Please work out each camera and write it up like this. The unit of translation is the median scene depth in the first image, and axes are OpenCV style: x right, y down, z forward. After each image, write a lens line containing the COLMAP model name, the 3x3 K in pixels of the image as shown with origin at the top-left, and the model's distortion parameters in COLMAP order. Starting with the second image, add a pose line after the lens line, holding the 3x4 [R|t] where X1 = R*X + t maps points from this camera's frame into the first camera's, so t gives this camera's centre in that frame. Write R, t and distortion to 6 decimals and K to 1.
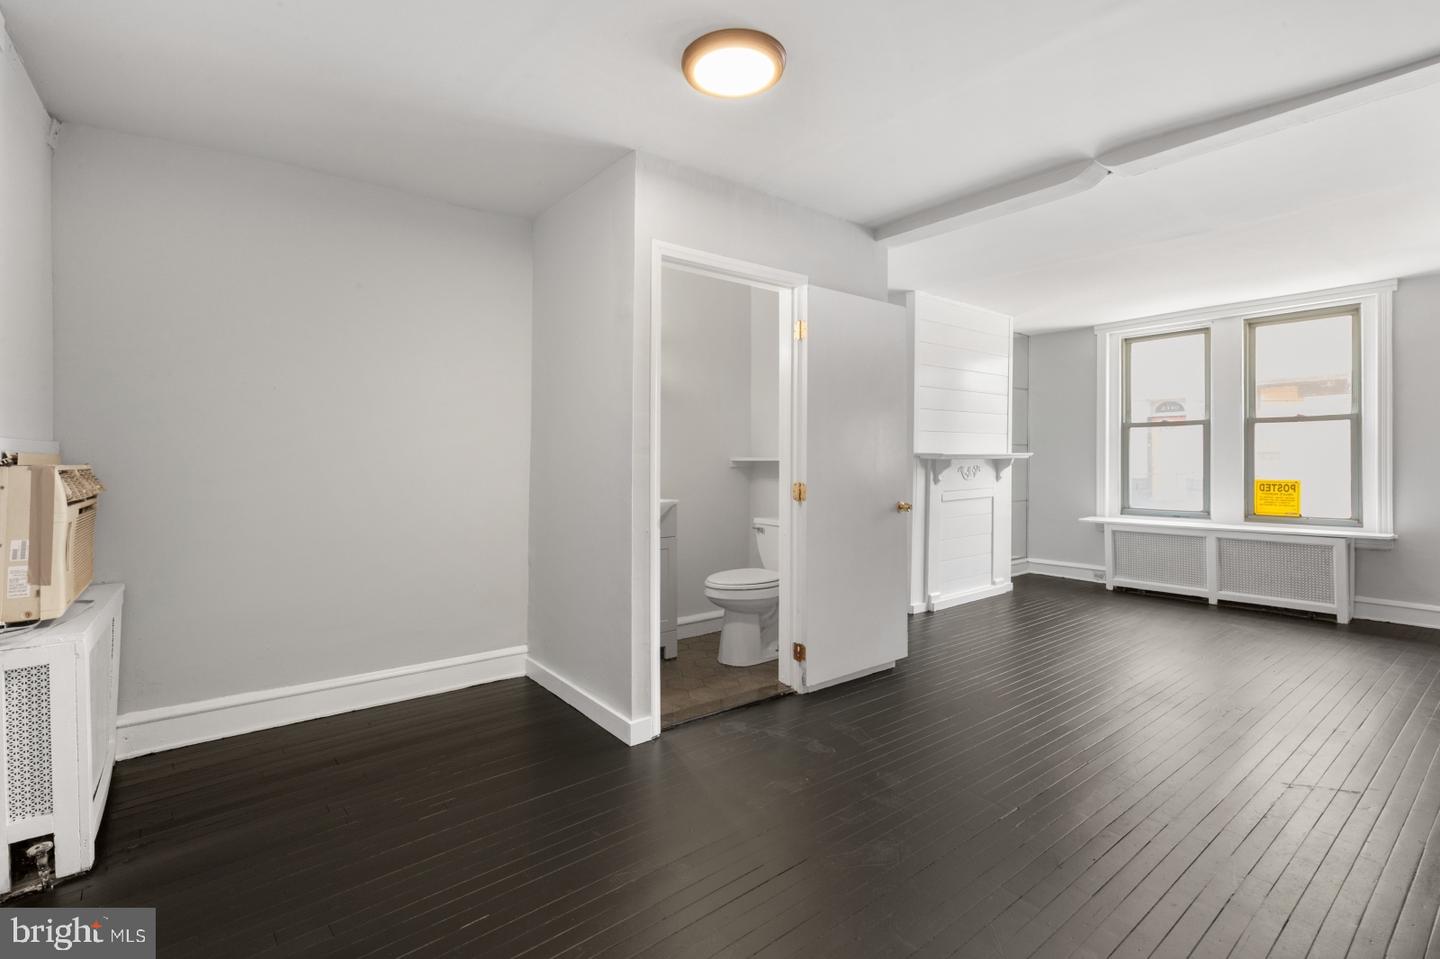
lens RADIAL K [[660.1, 0, 715.9], [0, 660.1, 459.3], [0, 0, 1]] dist [-0.000402, -0.002993]
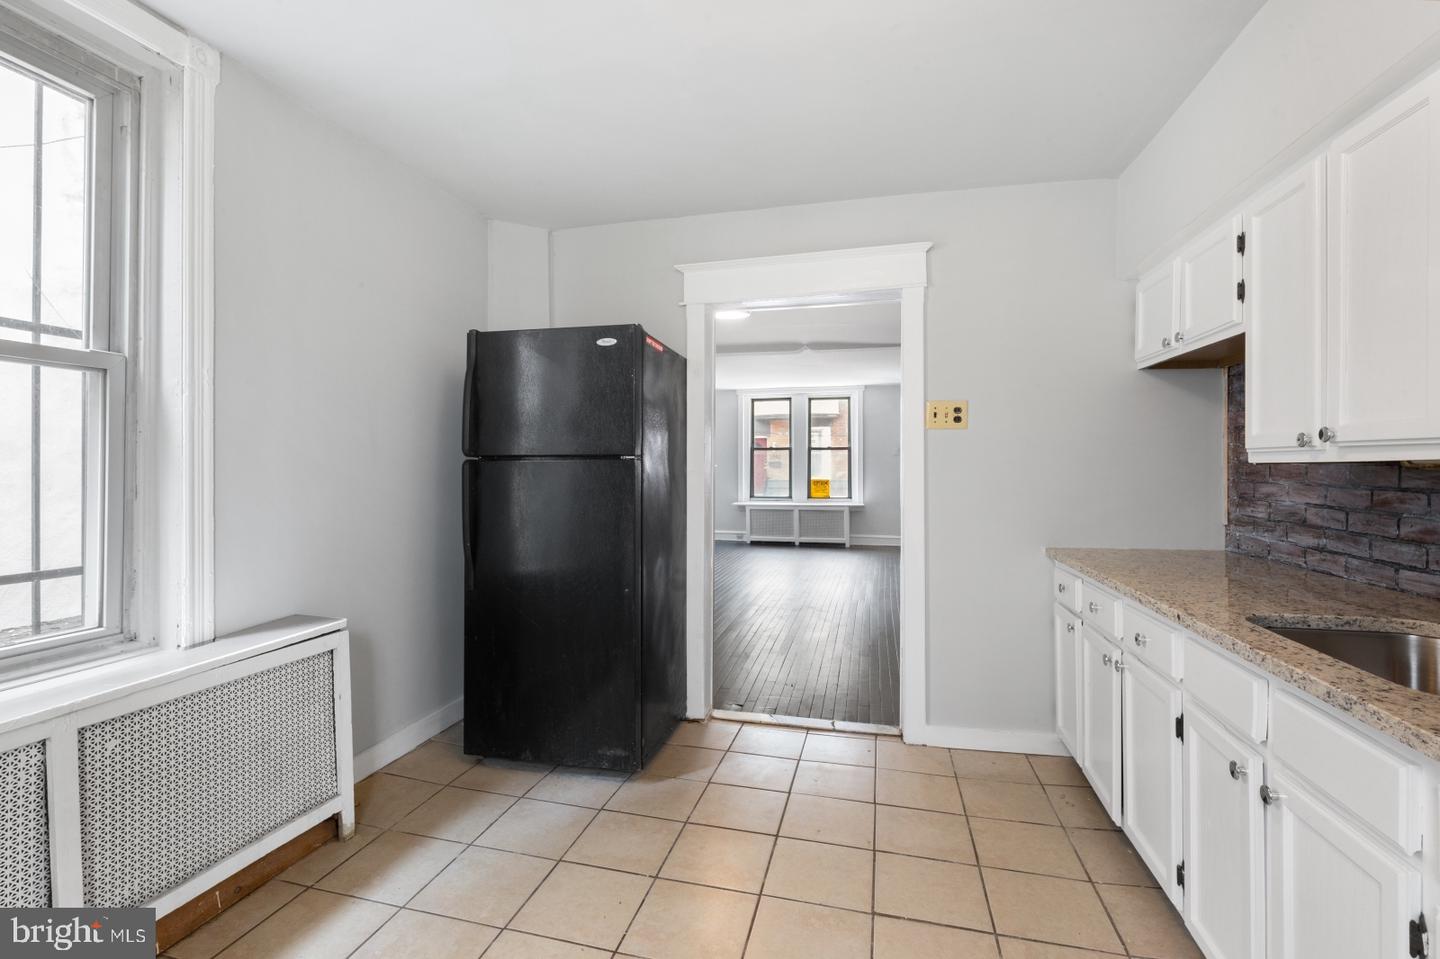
lens RADIAL K [[660.1, 0, 722.6], [0, 660.1, 468.1], [0, 0, 1]] dist [-0.000402, -0.002993]
pose [[0.787384, 0.000360, 0.616462, -0.623786], [-0.002971, 0.999990, 0.003210, -0.008477], [-0.616455, -0.004359, 0.787378, -0.390683]]
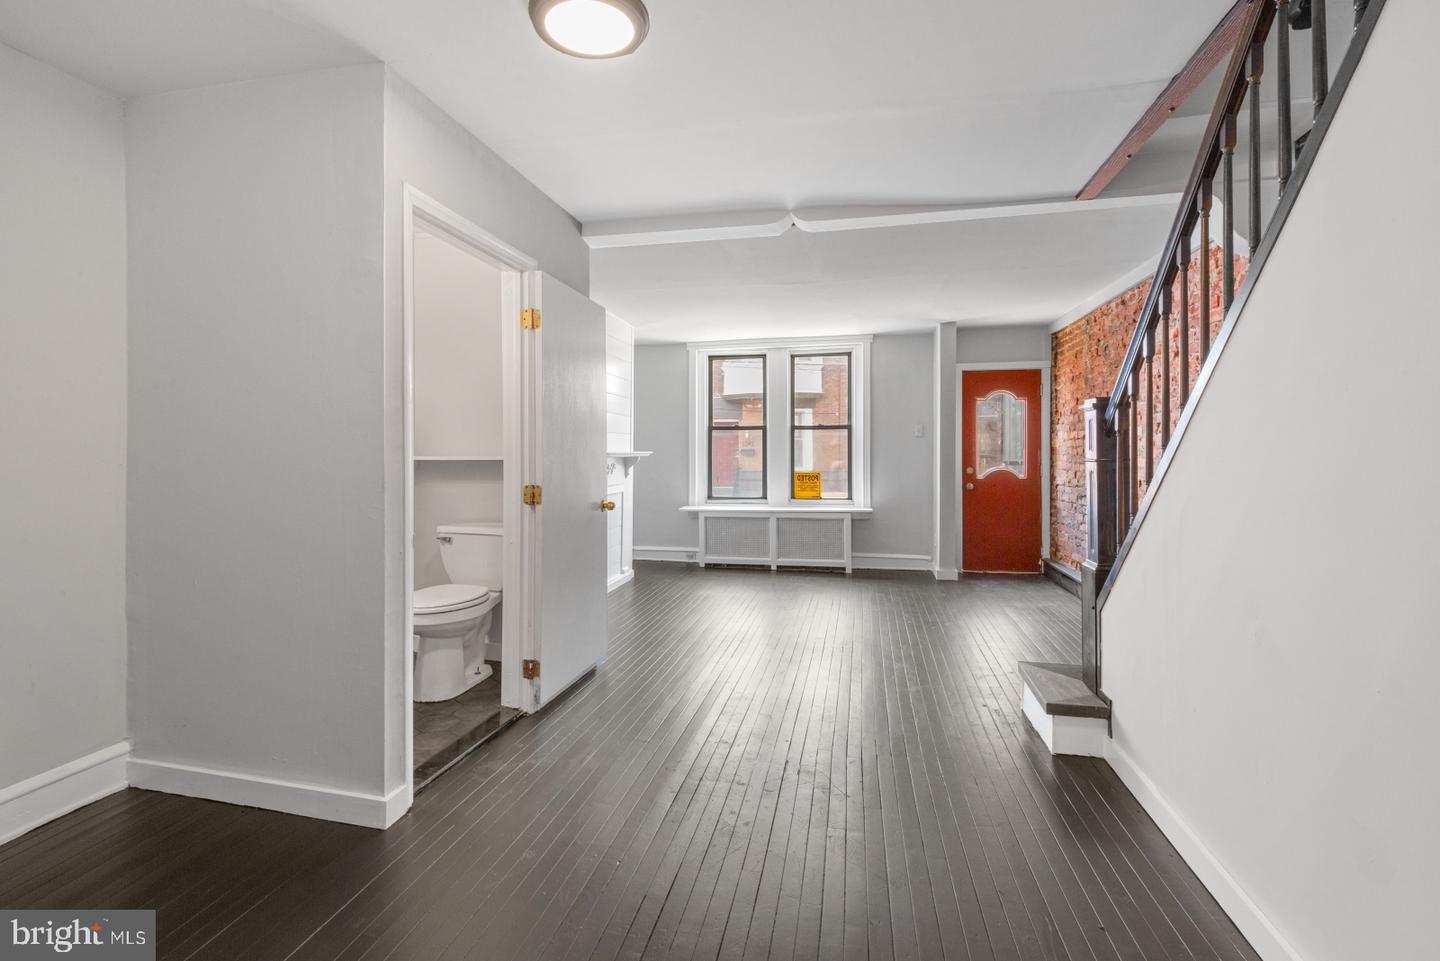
lens RADIAL K [[660.1, 0, 710.7], [0, 660.1, 461.4], [0, 0, 1]] dist [-0.000402, -0.002993]
pose [[0.776158, -0.004570, 0.630522, -0.164027], [-0.001822, 0.999953, 0.009490, -0.004183], [-0.630536, -0.008515, 0.776113, 0.080349]]
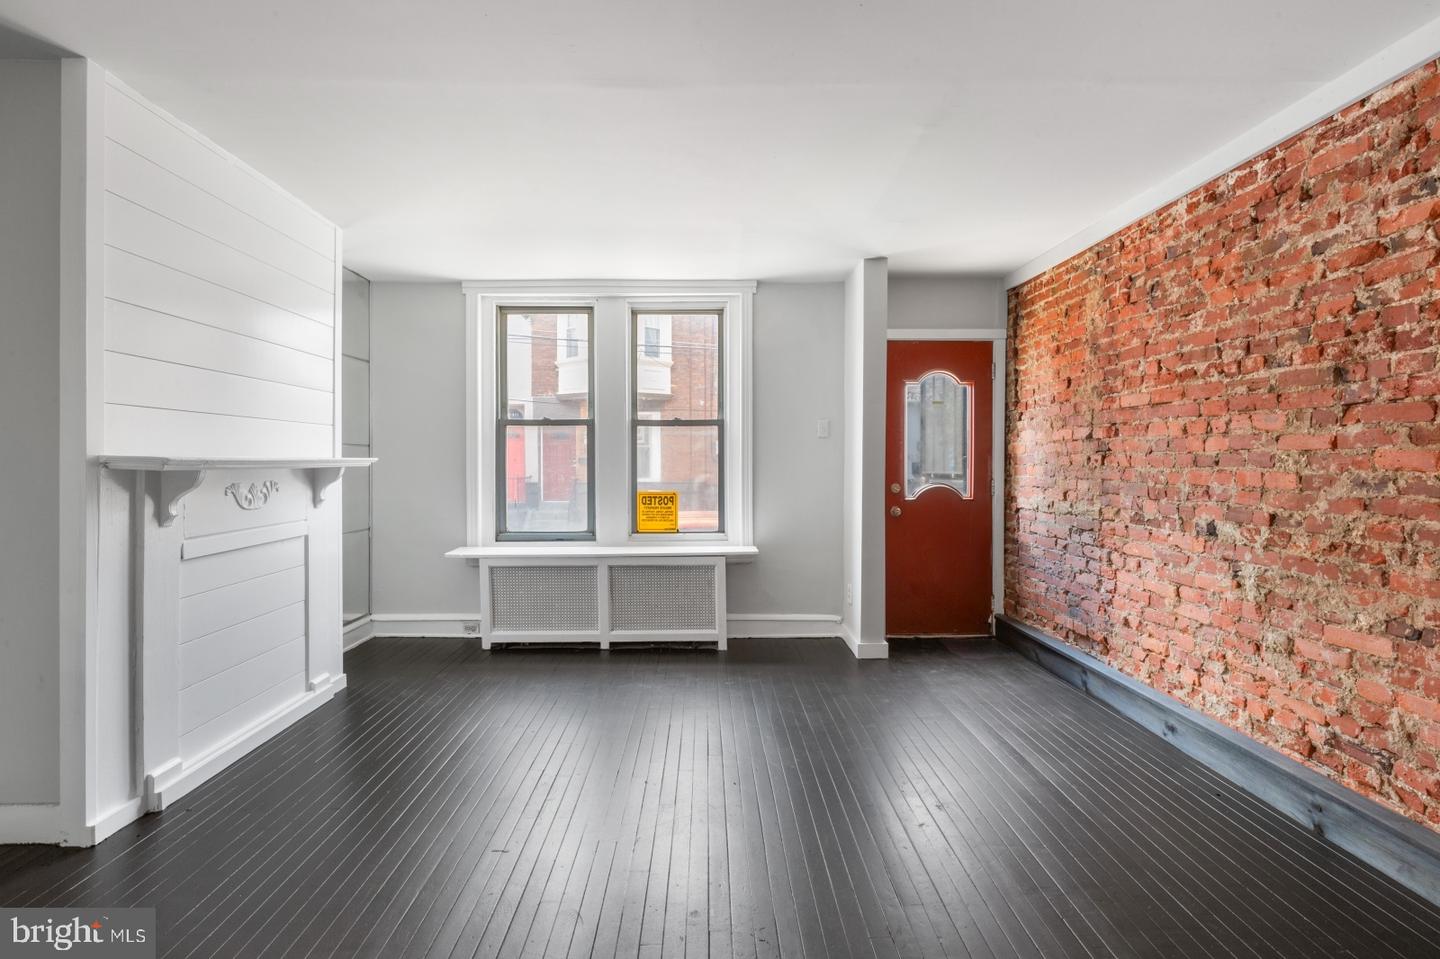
lens RADIAL K [[660.1, 0, 699.4], [0, 660.1, 483.3], [0, 0, 1]] dist [-0.000402, -0.002993]
pose [[0.620767, -0.019468, 0.783753, 0.209768], [-0.003127, 0.999622, 0.027307, -0.004411], [-0.783989, -0.019402, 0.620472, 0.436346]]
